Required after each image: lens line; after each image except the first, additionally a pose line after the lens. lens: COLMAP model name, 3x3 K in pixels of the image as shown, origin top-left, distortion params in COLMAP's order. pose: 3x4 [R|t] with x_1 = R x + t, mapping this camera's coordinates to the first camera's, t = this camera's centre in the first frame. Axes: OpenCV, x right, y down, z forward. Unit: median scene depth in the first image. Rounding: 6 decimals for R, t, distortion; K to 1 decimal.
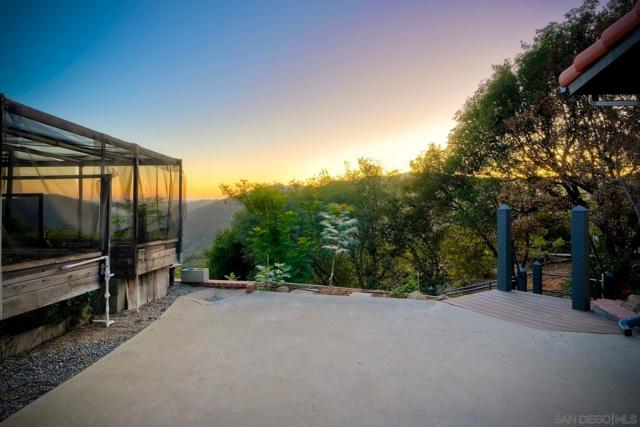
lens RADIAL K [[323.1, 0, 319.4], [0, 323.1, 208.9], [0, 0, 1]] dist [-0.006995, 0.000715]
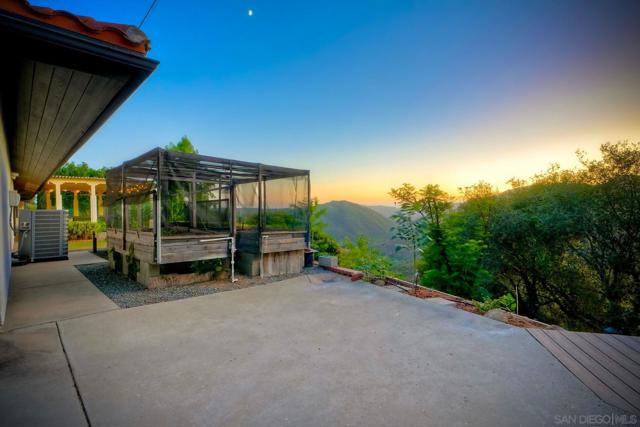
lens RADIAL K [[293.6, 0, 320.5], [0, 293.6, 213.3], [0, 0, 1]] dist [-0.010228, 0.001583]
pose [[0.741487, 0.008299, -0.670916, 0.611728], [-0.002569, 0.999951, 0.009530, 0.013872], [0.670962, -0.005343, 0.741472, 0.224433]]
